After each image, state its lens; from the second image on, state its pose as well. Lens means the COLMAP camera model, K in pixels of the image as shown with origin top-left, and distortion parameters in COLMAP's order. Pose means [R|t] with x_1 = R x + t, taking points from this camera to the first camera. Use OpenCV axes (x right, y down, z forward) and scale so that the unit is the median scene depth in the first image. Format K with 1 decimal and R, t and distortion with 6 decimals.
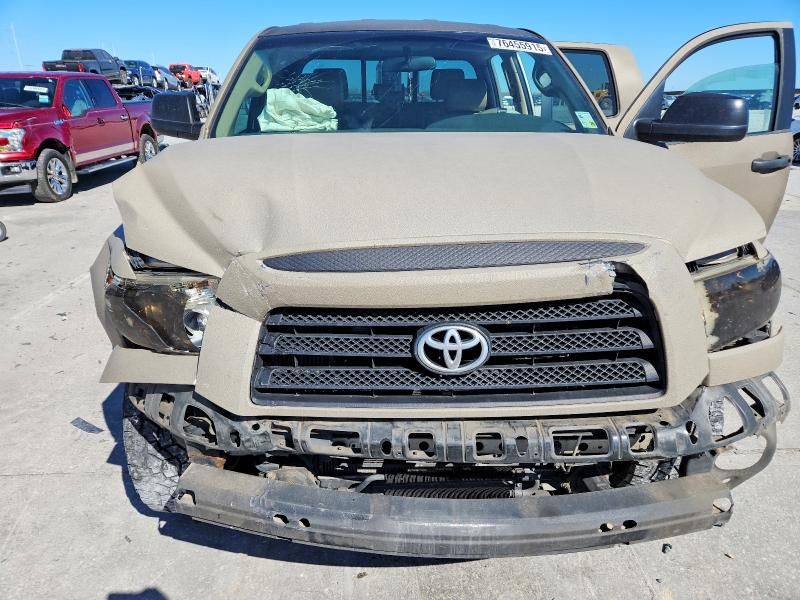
lens RADIAL K [[532.7, 0, 404.9], [0, 532.7, 300.6], [0, 0, 1]] dist [0.061345, -0.051087]
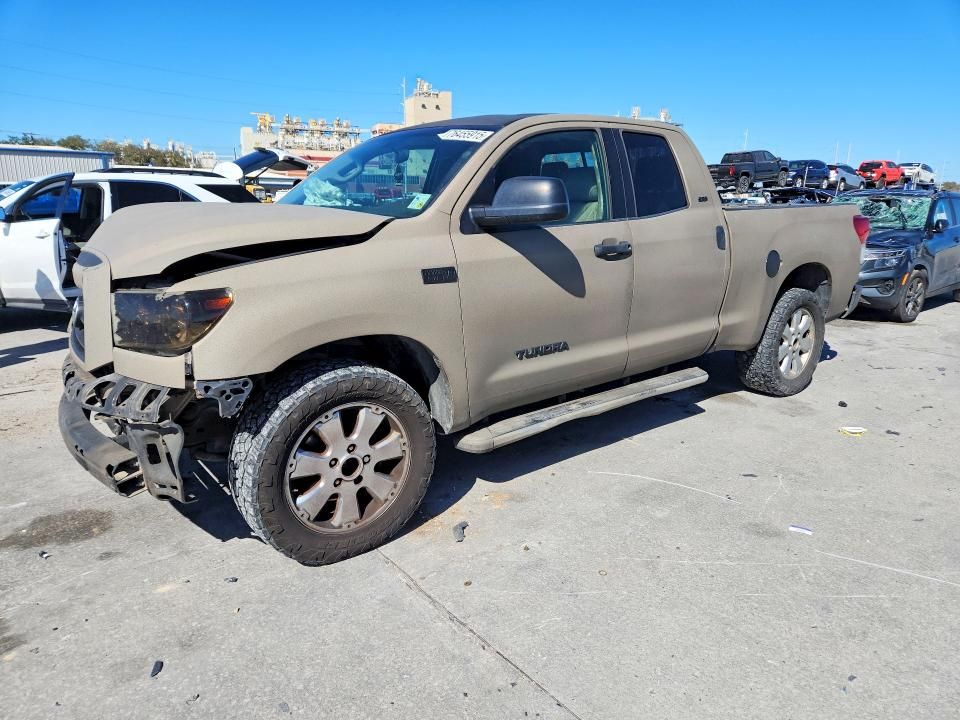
lens RADIAL K [[639.3, 0, 478.7], [0, 639.3, 359.6], [0, 0, 1]] dist [0.061345, -0.051087]
pose [[0.581694, 0.199108, -0.788663, 1.821842], [-0.292926, 0.955802, 0.025251, -0.139876], [0.758833, 0.216331, 0.614308, 0.527704]]
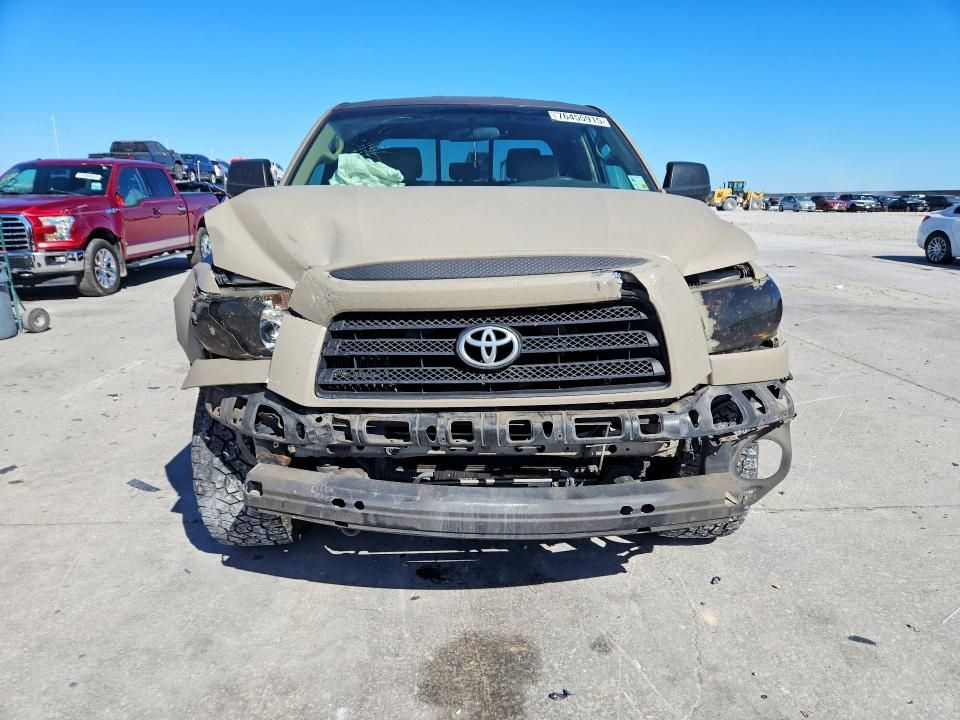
lens RADIAL K [[639.3, 0, 497.5], [0, 639.3, 355.5], [0, 0, 1]] dist [0.061345, -0.051087]
pose [[0.999995, 0.003005, -0.001321, 0.079655], [-0.003141, 0.992831, -0.119487, 0.201126], [0.000952, 0.119491, 0.992835, -0.286605]]
